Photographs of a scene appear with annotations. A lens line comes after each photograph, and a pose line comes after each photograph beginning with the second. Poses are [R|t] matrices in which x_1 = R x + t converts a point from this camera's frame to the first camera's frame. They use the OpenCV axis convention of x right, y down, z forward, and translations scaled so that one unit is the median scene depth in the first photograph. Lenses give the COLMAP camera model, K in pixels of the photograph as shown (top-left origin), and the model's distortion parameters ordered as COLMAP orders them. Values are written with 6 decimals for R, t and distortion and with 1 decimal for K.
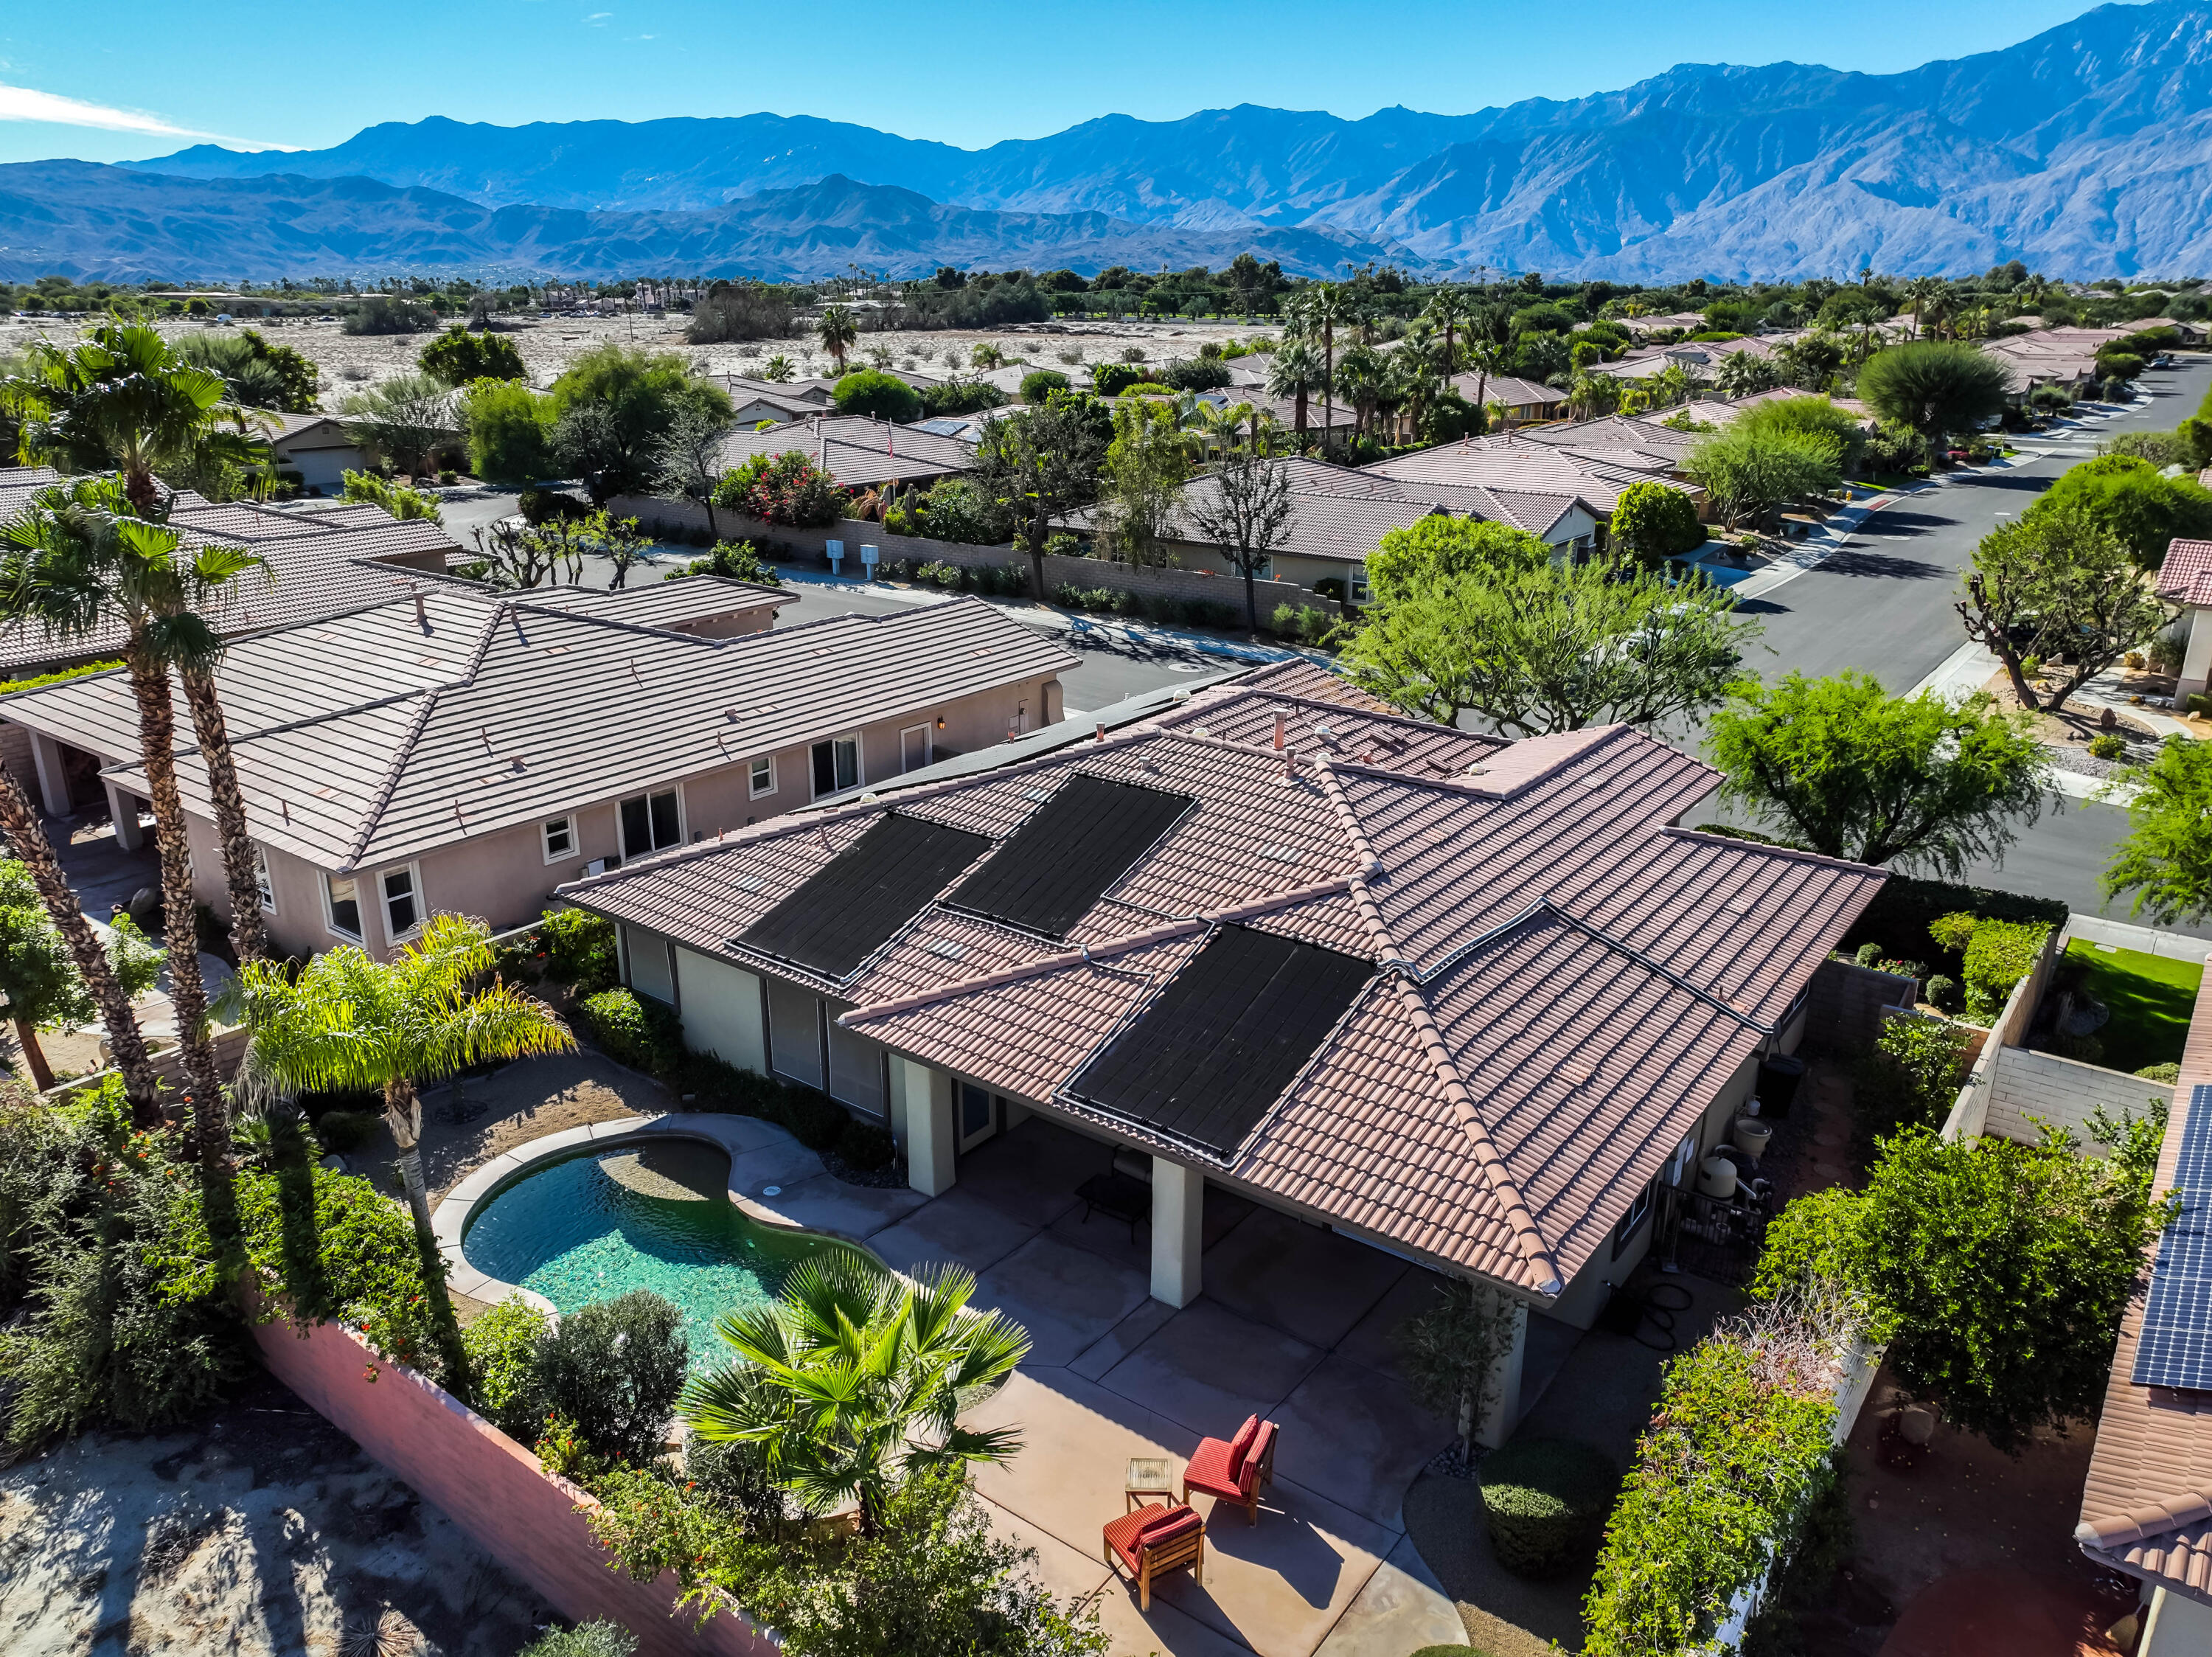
lens RADIAL K [[1571.4, 0, 1103.5], [0, 1571.4, 823.9], [0, 0, 1]] dist [-0.001986, 0.020364]
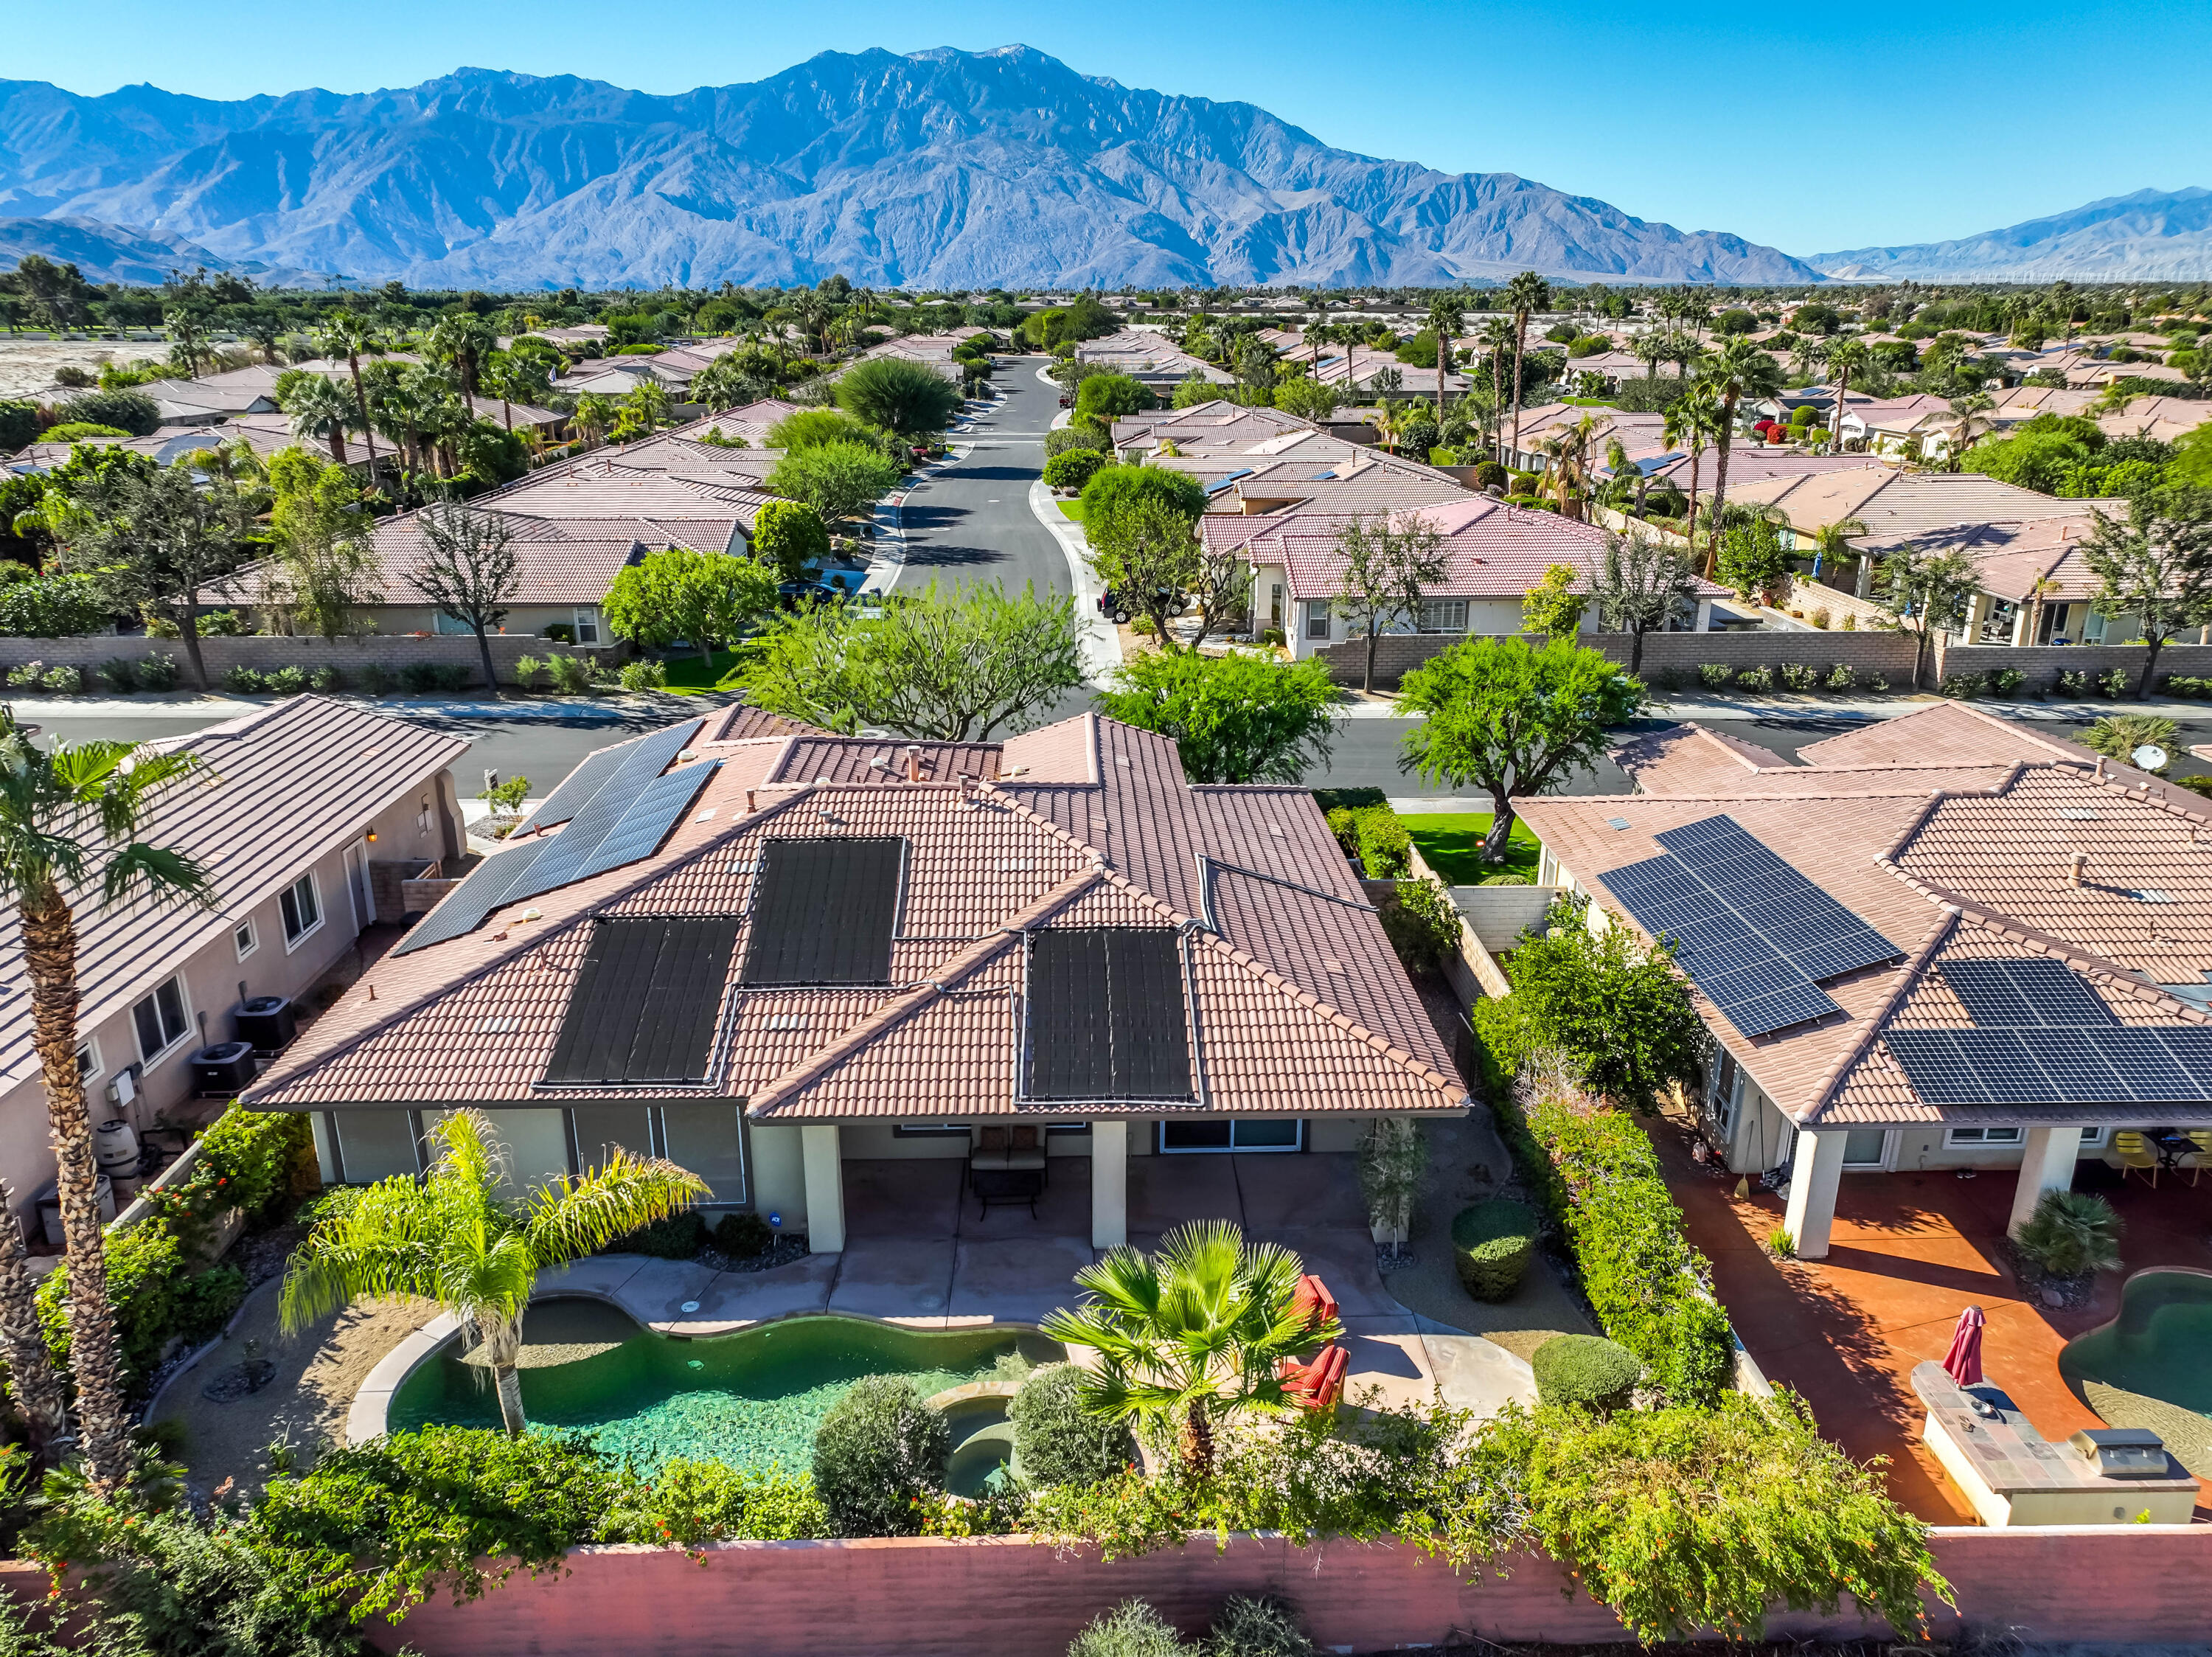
lens RADIAL K [[1564.6, 0, 1103.0], [0, 1564.6, 828.5], [0, 0, 1]] dist [0.001633, 0.015660]
pose [[0.780188, -0.203669, 0.591461, -0.497883], [0.203094, 0.976764, 0.068449, -0.071019], [-0.591659, 0.066720, 0.803423, 0.029294]]
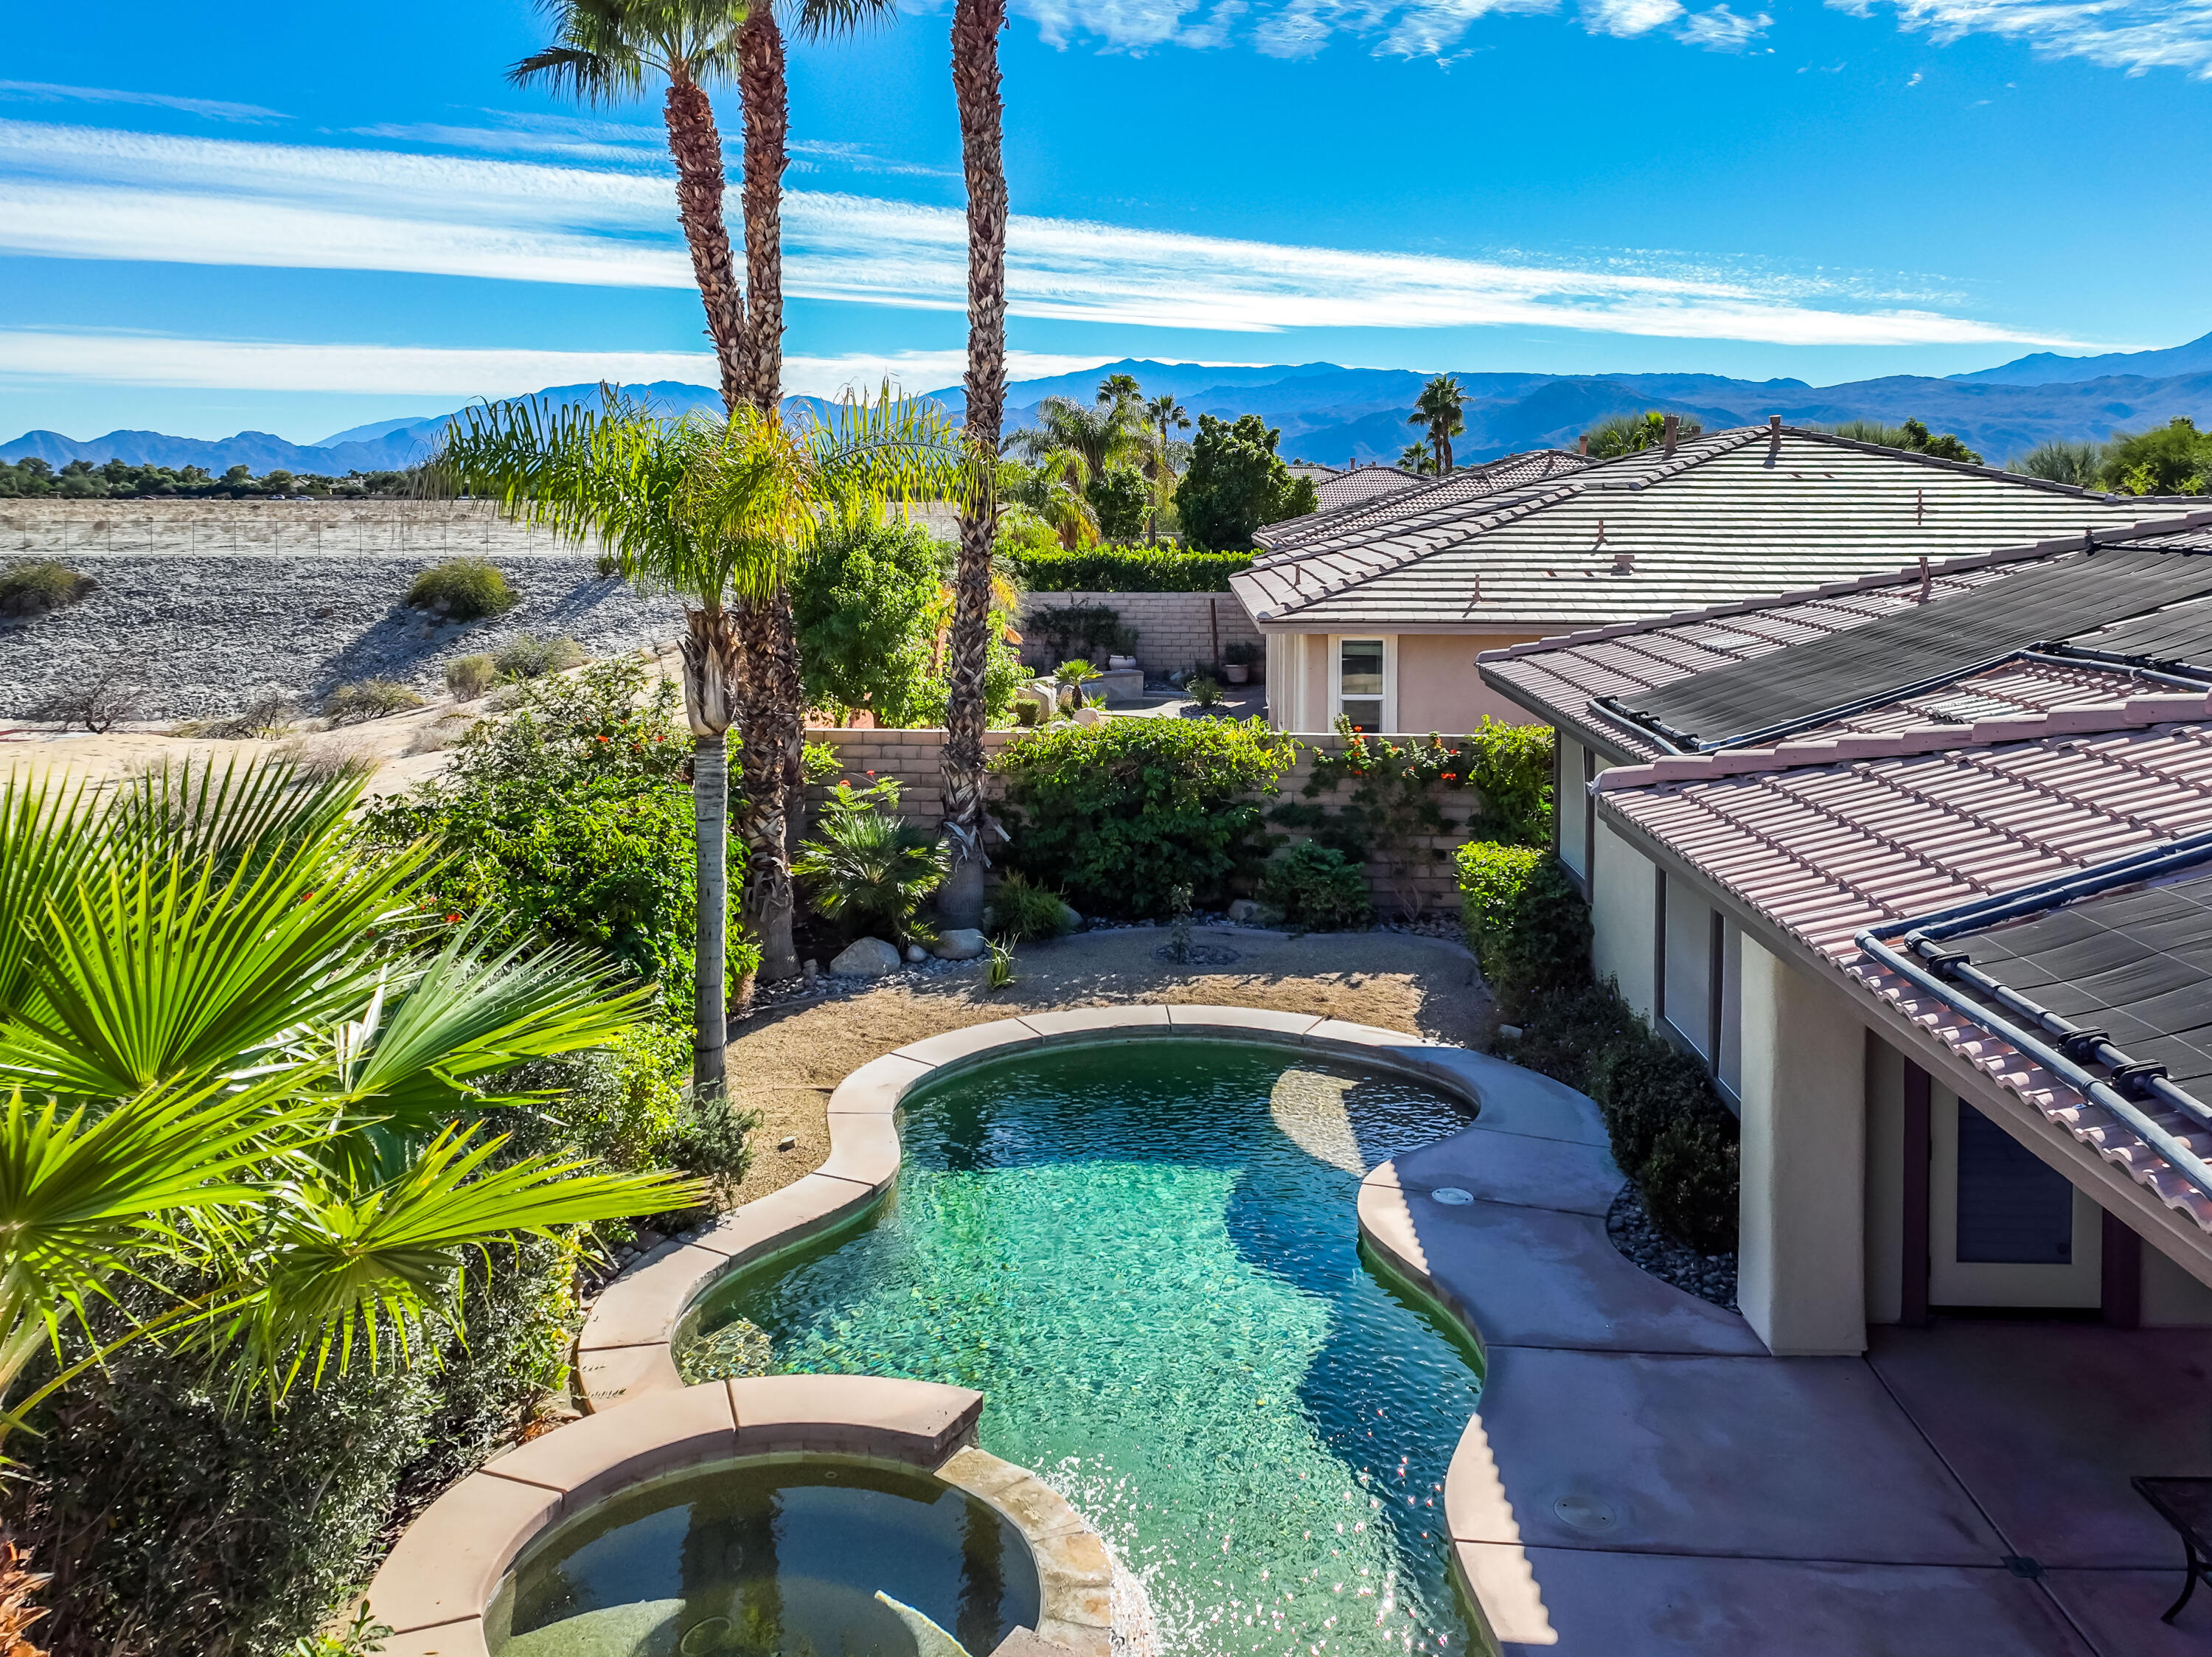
lens RADIAL K [[1791.7, 0, 1108.5], [0, 1791.7, 580.9], [0, 0, 1]] dist [0.014810, -0.012039]
pose [[0.574603, 0.034221, -0.817717, 0.122702], [-0.256755, 0.956224, -0.140403, 0.155213], [0.777115, 0.290629, 0.558235, 0.565197]]
